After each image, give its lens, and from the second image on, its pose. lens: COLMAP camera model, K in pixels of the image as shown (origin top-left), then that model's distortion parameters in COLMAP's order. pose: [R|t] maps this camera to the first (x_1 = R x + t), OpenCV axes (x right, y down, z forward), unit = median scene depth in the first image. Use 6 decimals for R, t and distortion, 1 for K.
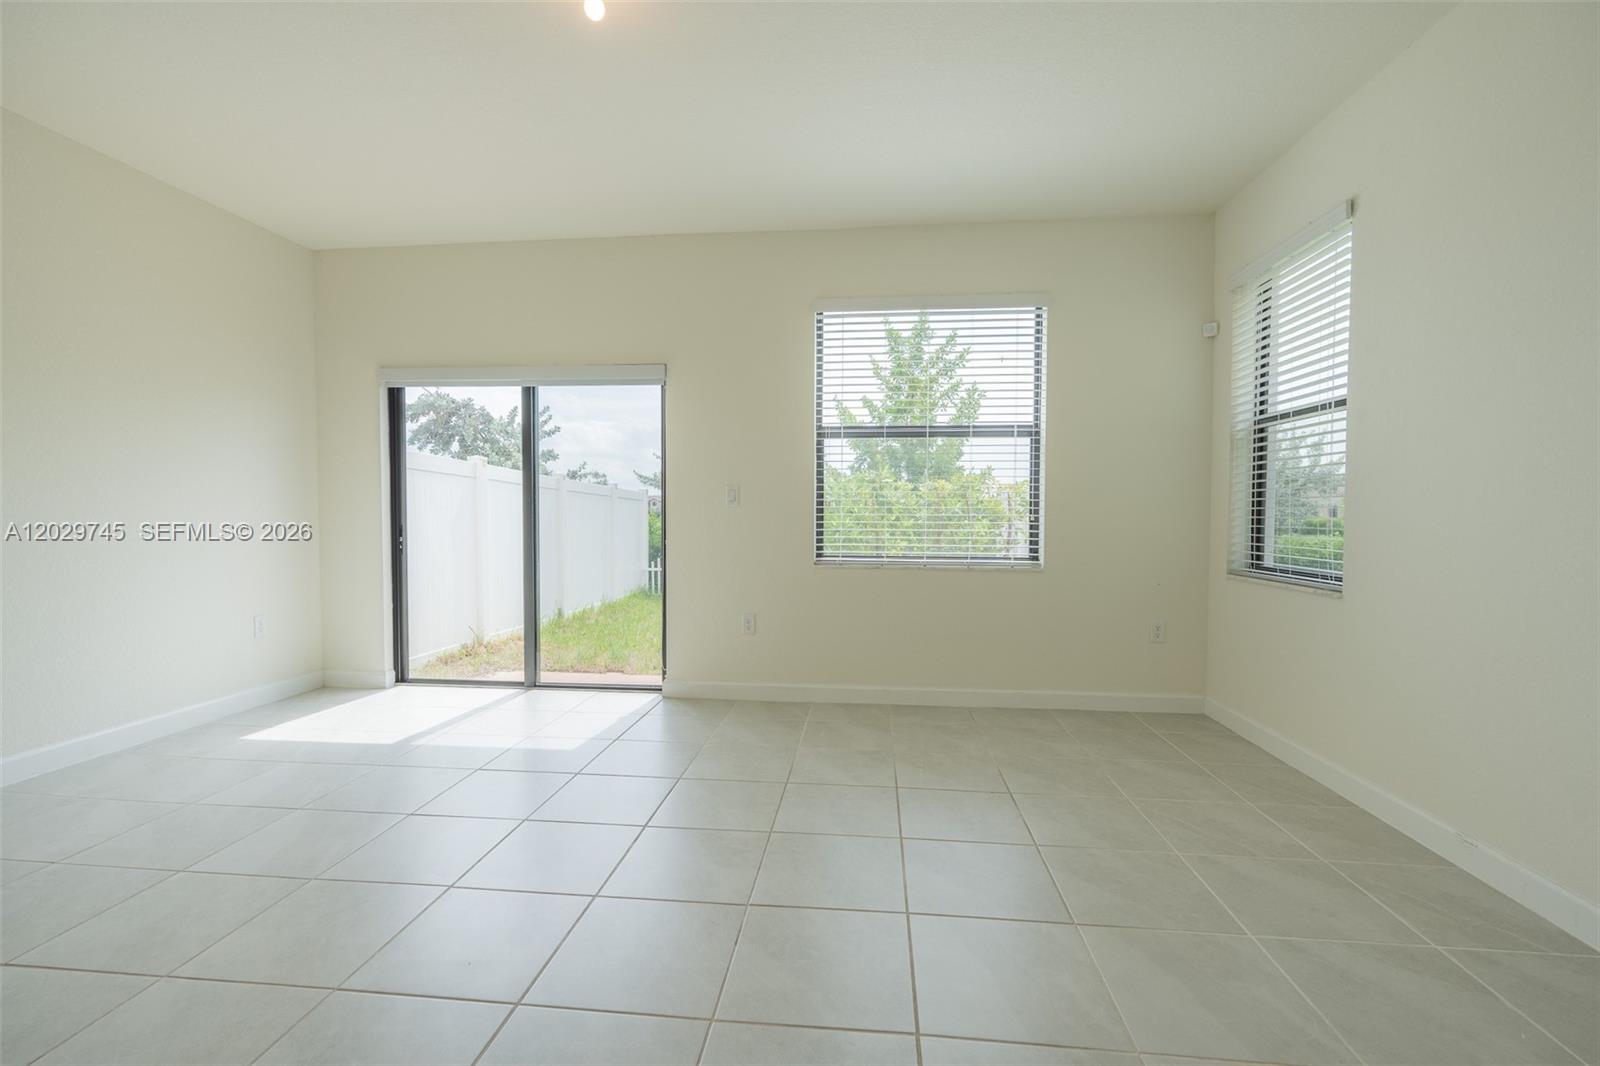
lens RADIAL K [[699.9, 0, 798.1], [0, 699.9, 533.8], [0, 0, 1]] dist [-0.000894, -0.000563]
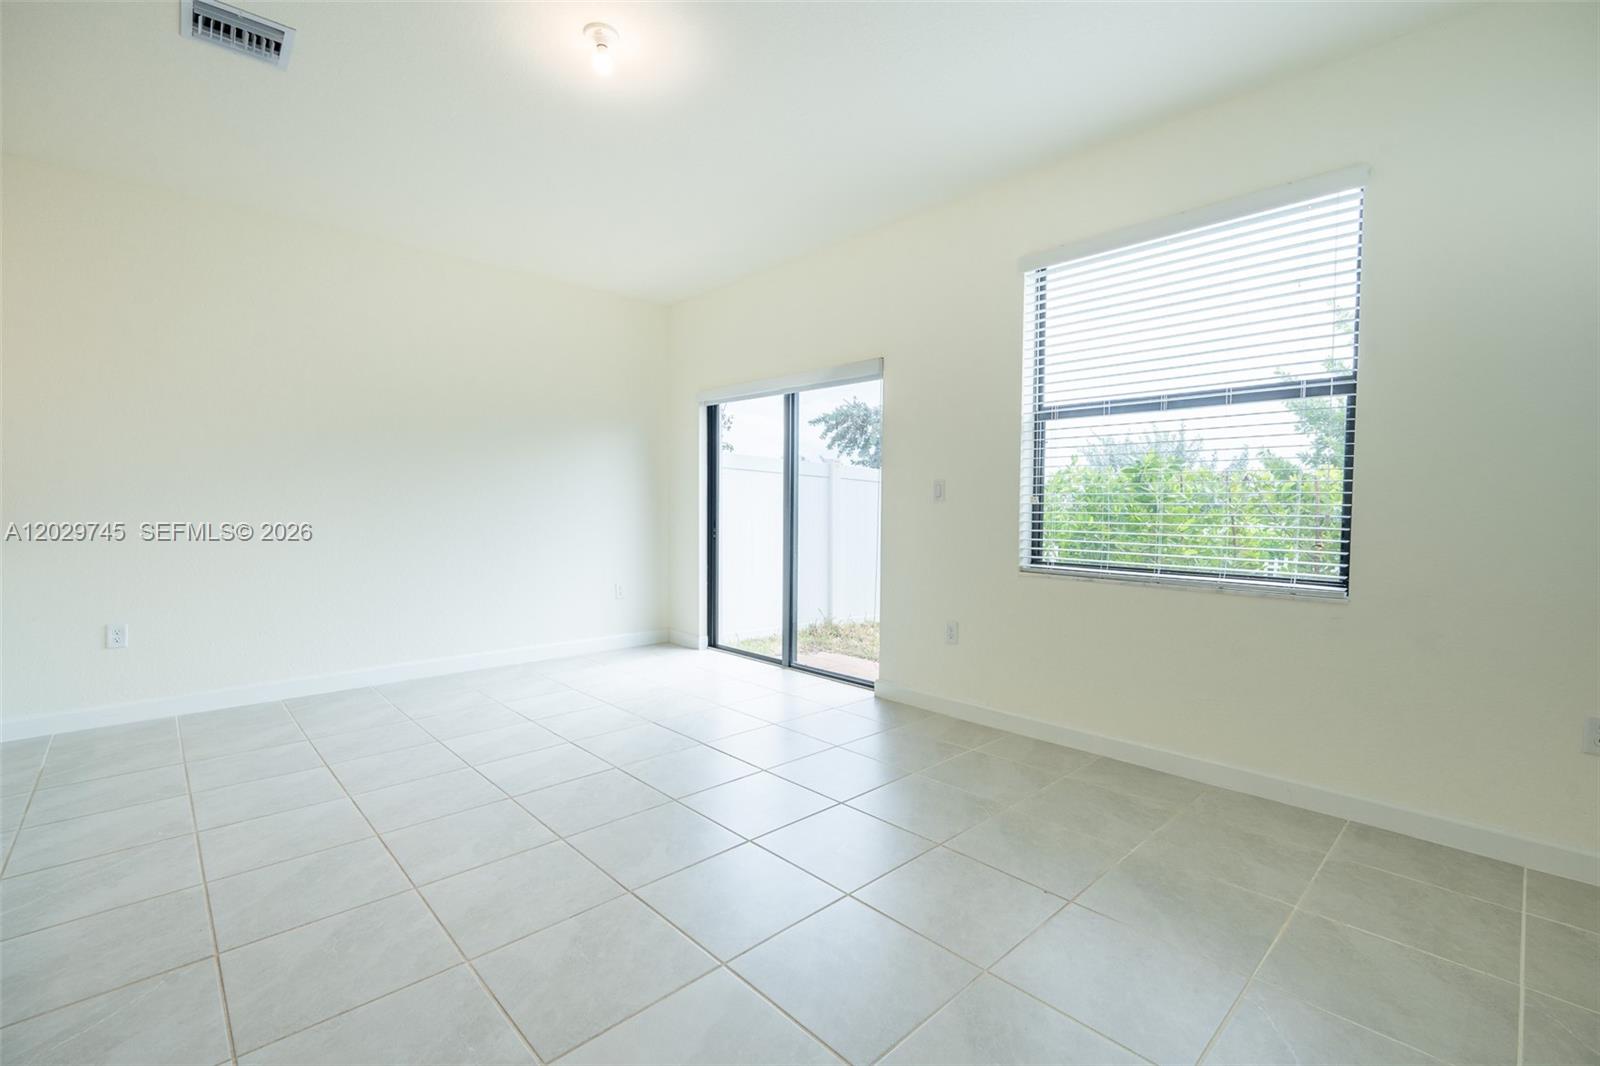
lens RADIAL K [[699.9, 0, 798.1], [0, 699.9, 533.8], [0, 0, 1]] dist [-0.000894, -0.000563]
pose [[0.759470, 0.028513, -0.649917, 0.359010], [-0.024316, 0.999585, 0.015439, -0.007463], [0.650088, 0.004078, 0.759848, 0.180005]]
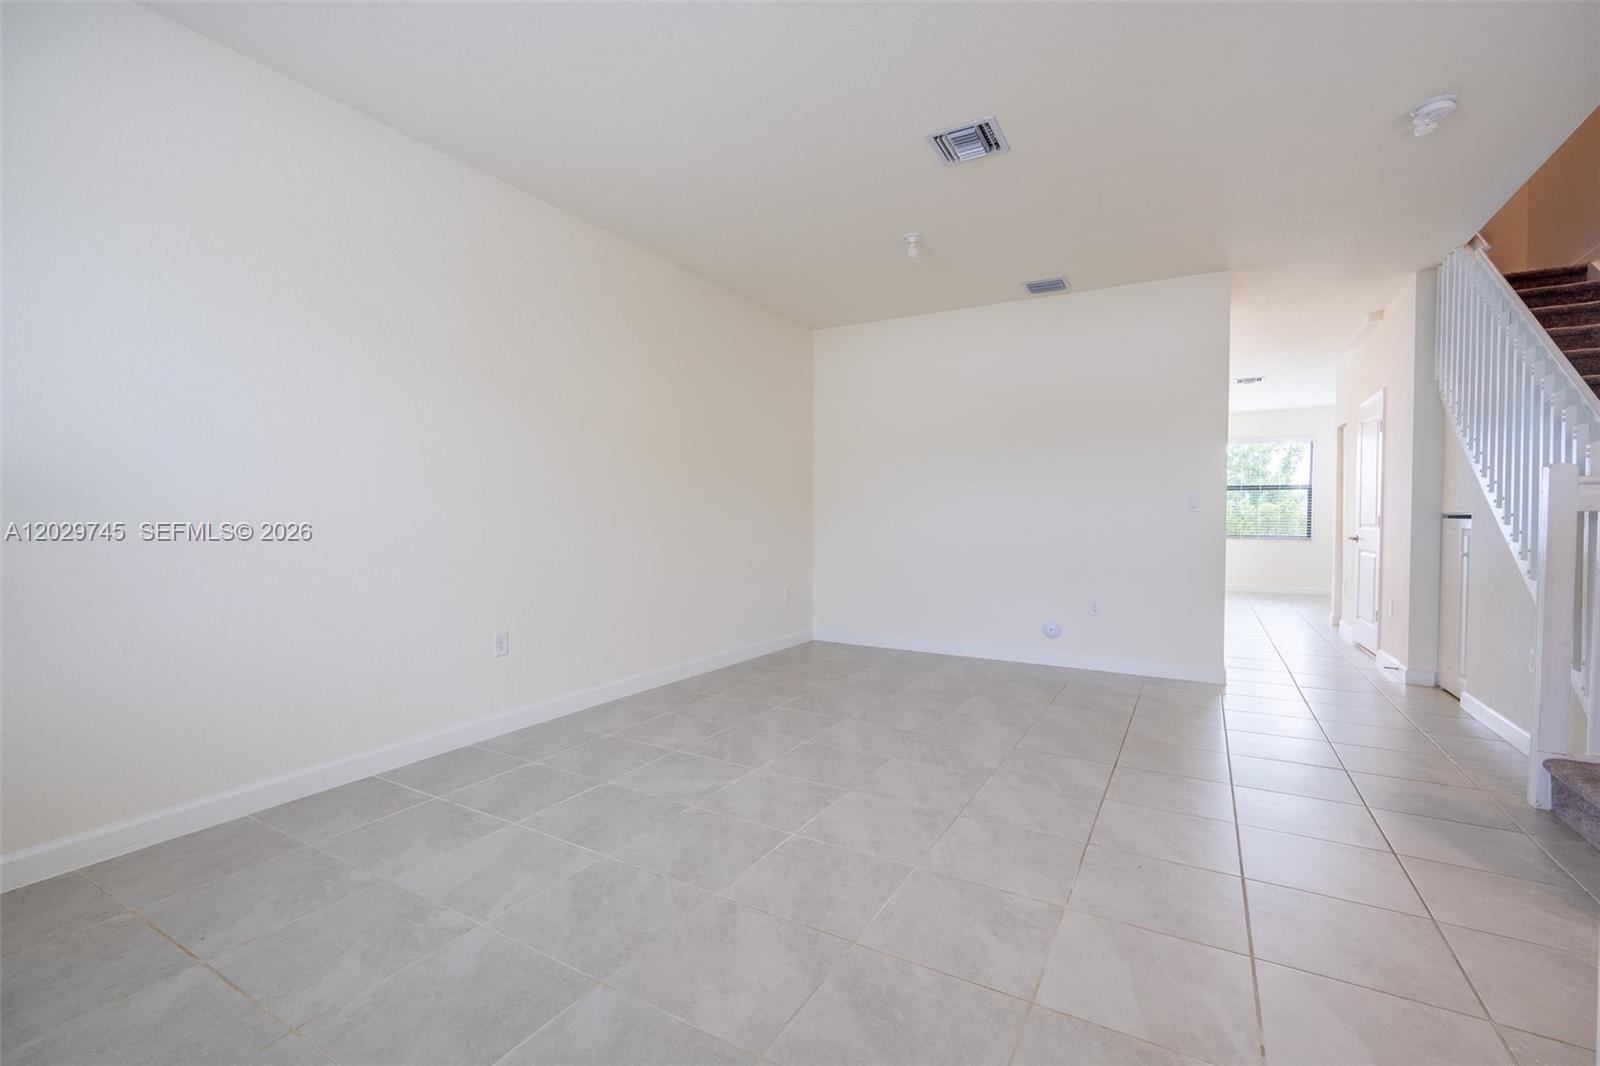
lens RADIAL K [[699.9, 0, 798.1], [0, 699.9, 533.8], [0, 0, 1]] dist [-0.000894, -0.000563]
pose [[0.915585, 0.011758, -0.401953, -0.330121], [-0.015289, 0.999868, -0.005578, 0.063361], [0.401834, 0.011252, 0.915643, -2.015908]]
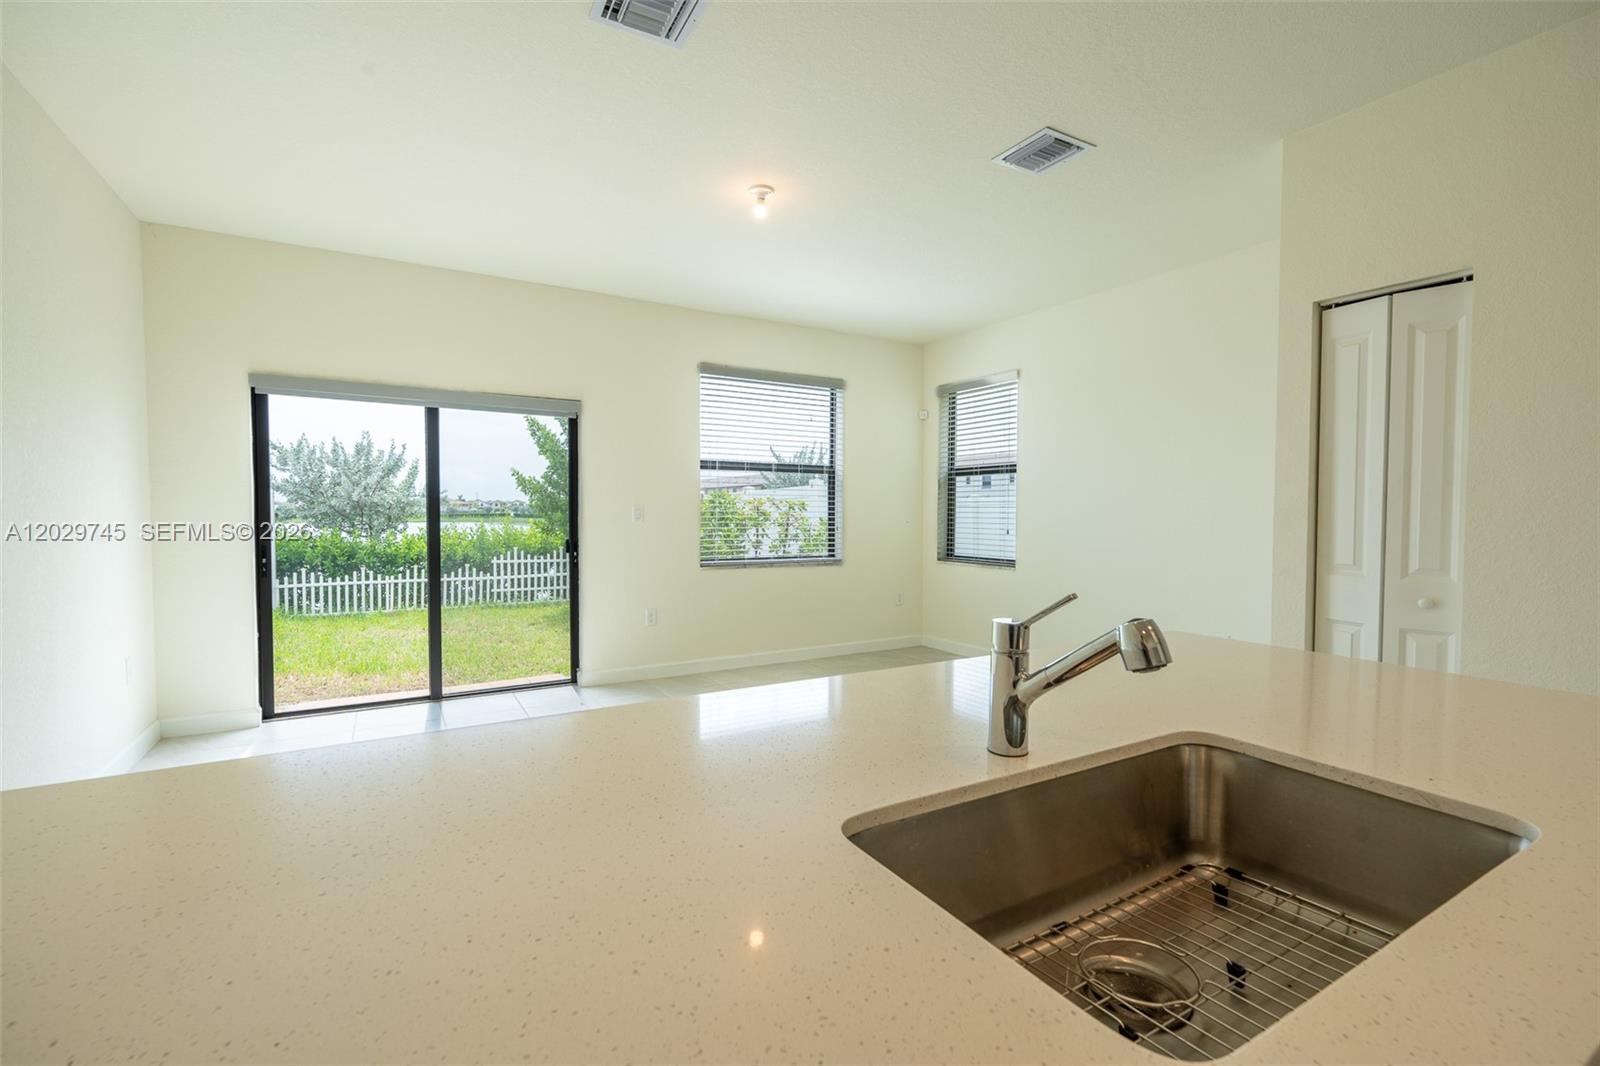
lens RADIAL K [[699.9, 0, 798.1], [0, 699.9, 533.8], [0, 0, 1]] dist [-0.000894, -0.000563]
pose [[0.802347, -0.019042, 0.596554, -0.591575], [0.017706, 0.999810, 0.008100, -0.024192], [-0.596595, 0.004064, 0.802532, -0.147265]]
